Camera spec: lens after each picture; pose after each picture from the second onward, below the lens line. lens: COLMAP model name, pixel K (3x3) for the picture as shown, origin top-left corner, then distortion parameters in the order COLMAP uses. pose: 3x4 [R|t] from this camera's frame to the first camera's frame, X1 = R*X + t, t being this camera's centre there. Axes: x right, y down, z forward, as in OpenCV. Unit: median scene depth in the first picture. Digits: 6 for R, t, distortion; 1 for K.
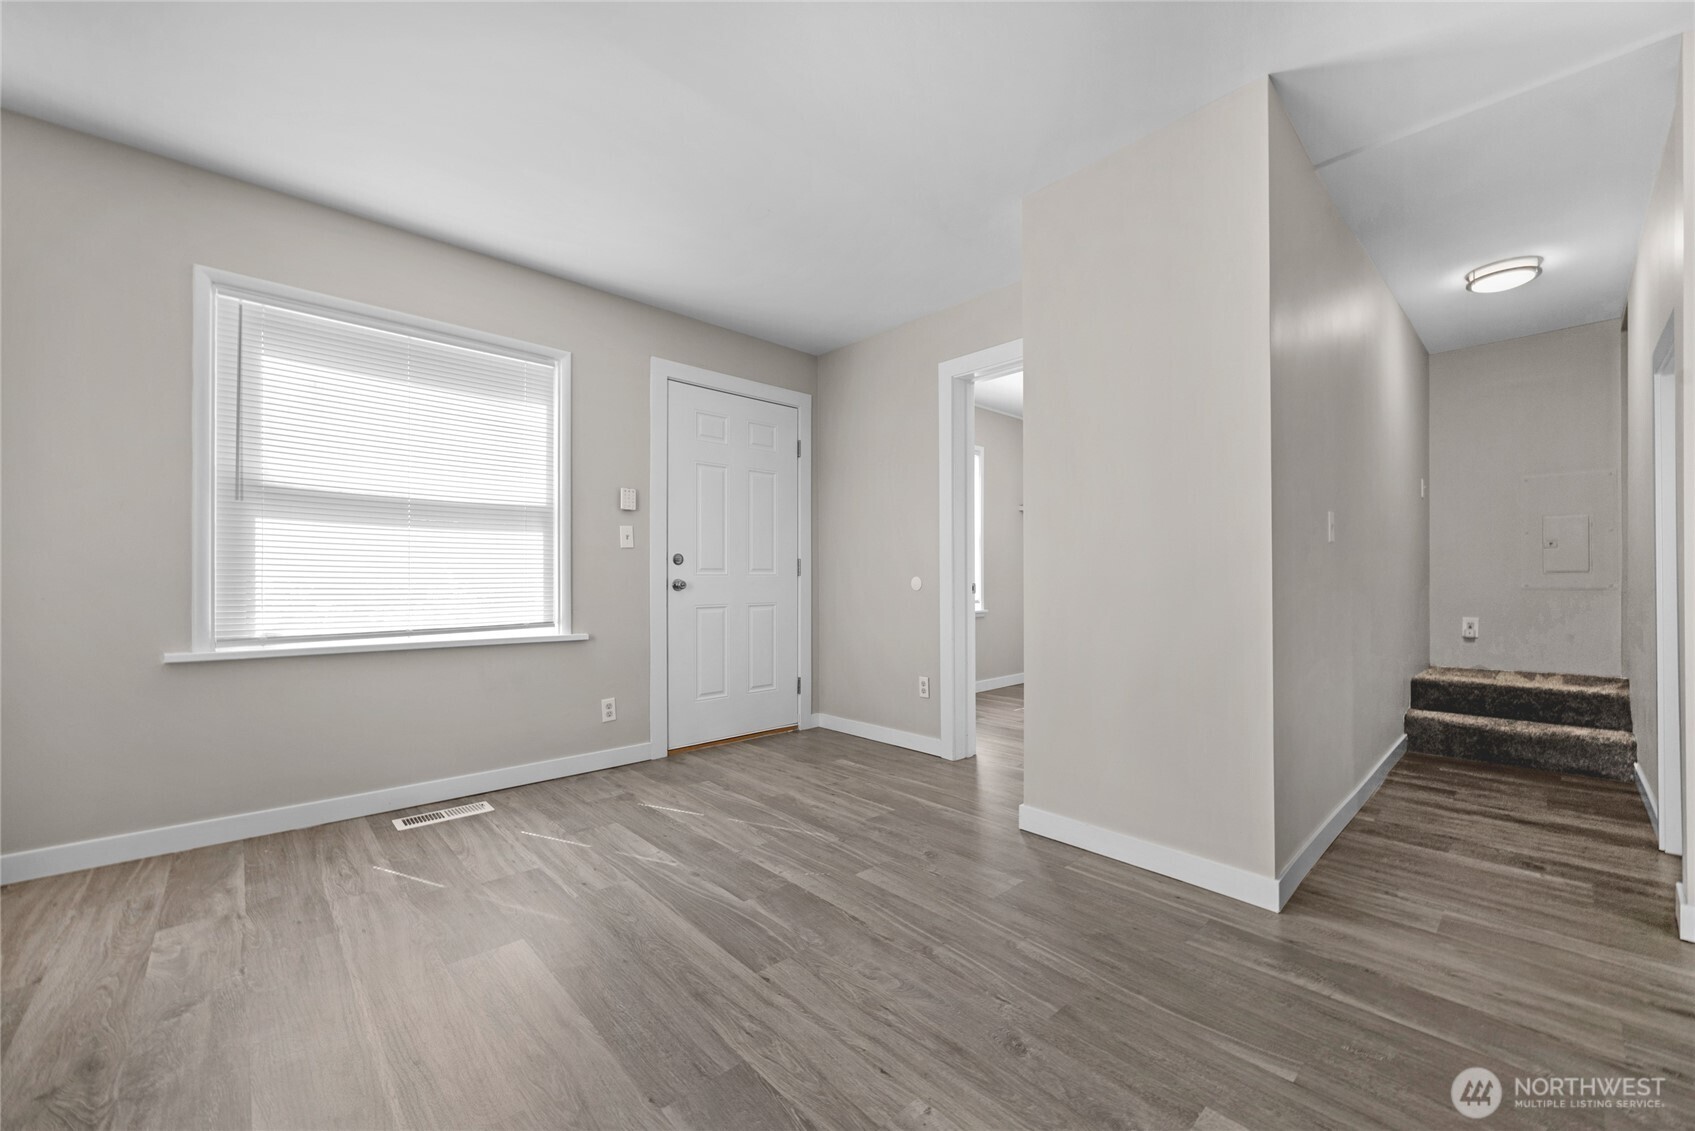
lens RADIAL K [[672.1, 0, 828.9], [0, 672.1, 573.7], [0, 0, 1]] dist [-0.001499, 0.000104]
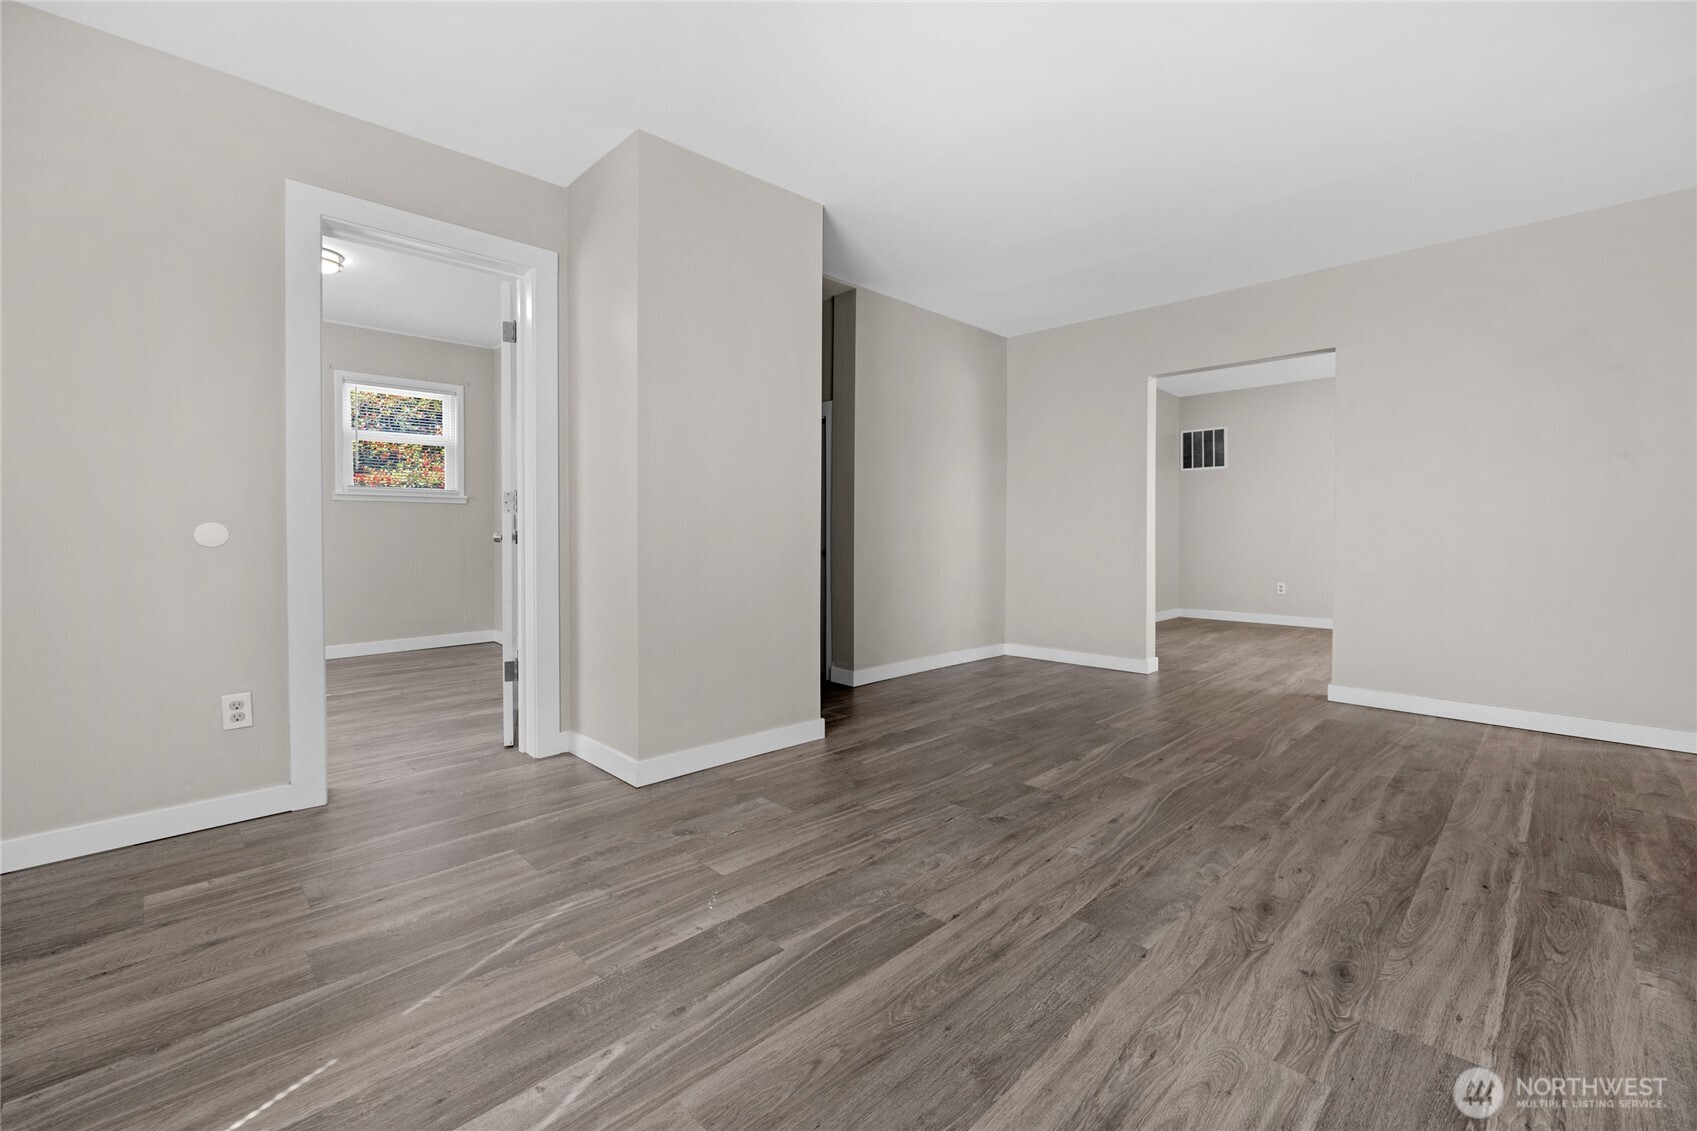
lens RADIAL K [[672.9, 0, 830.9], [0, 672.9, 554.6], [0, 0, 1]] dist [-0.001499, 0.000104]
pose [[-0.020861, -0.032796, 0.999244, -0.840888], [-0.012388, 0.999394, 0.032542, 0.013048], [-0.999706, -0.011700, -0.021255, 0.929419]]
